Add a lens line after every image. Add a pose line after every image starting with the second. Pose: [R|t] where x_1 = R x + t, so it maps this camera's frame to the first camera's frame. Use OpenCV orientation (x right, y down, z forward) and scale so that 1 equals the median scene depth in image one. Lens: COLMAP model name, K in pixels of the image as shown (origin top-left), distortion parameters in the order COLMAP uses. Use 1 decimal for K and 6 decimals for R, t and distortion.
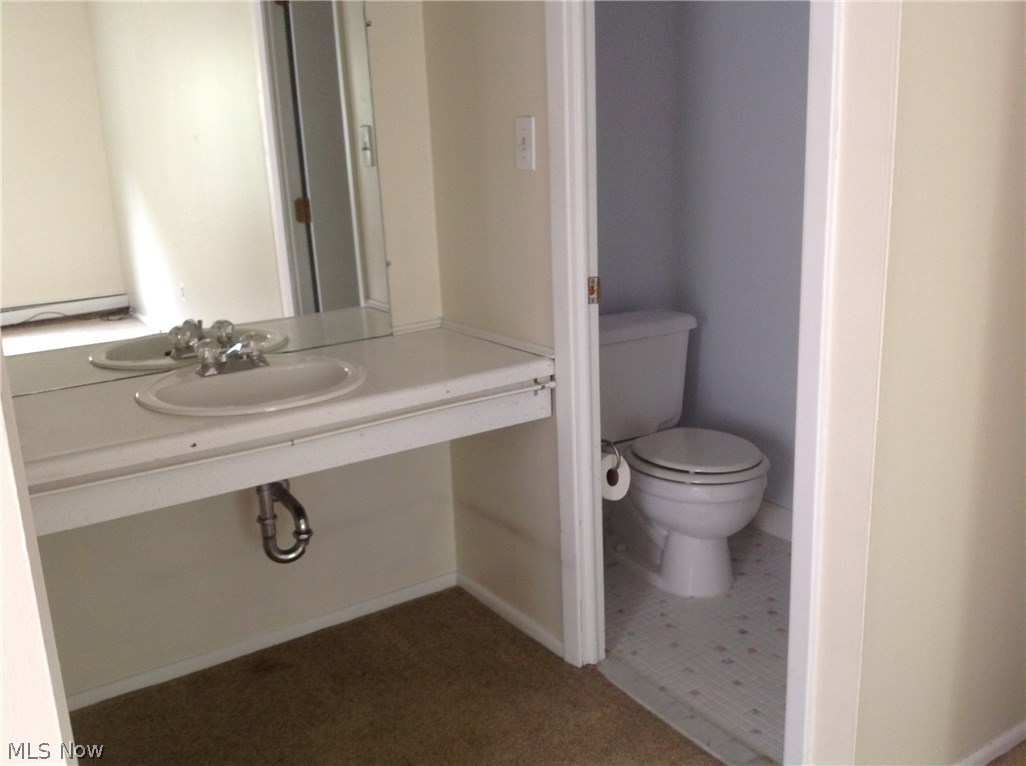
lens RADIAL K [[1011.0, 0, 513.0], [0, 1011.0, 383.0], [0, 0, 1]] dist [0.238852, -0.646183]
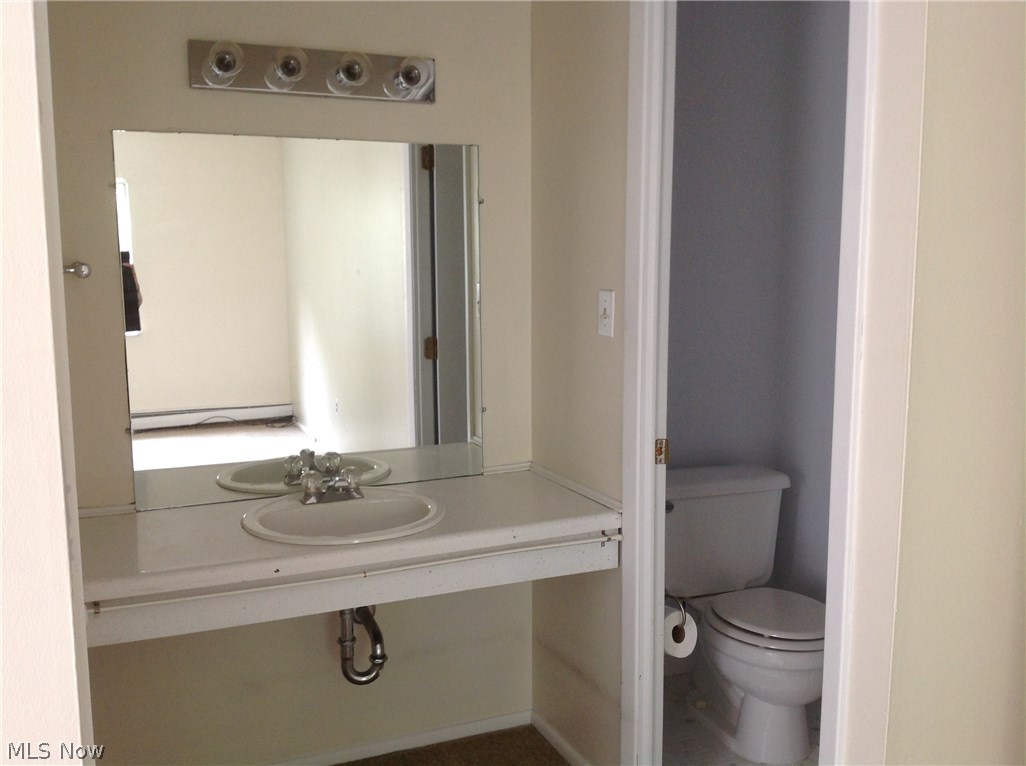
lens RADIAL K [[1011.0, 0, 513.0], [0, 1011.0, 383.0], [0, 0, 1]] dist [0.238852, -0.646183]
pose [[0.984643, 0.061940, -0.163225, 0.091969], [-0.080080, 0.991028, -0.107006, -0.034924], [0.155133, 0.118433, 0.980769, -0.069244]]
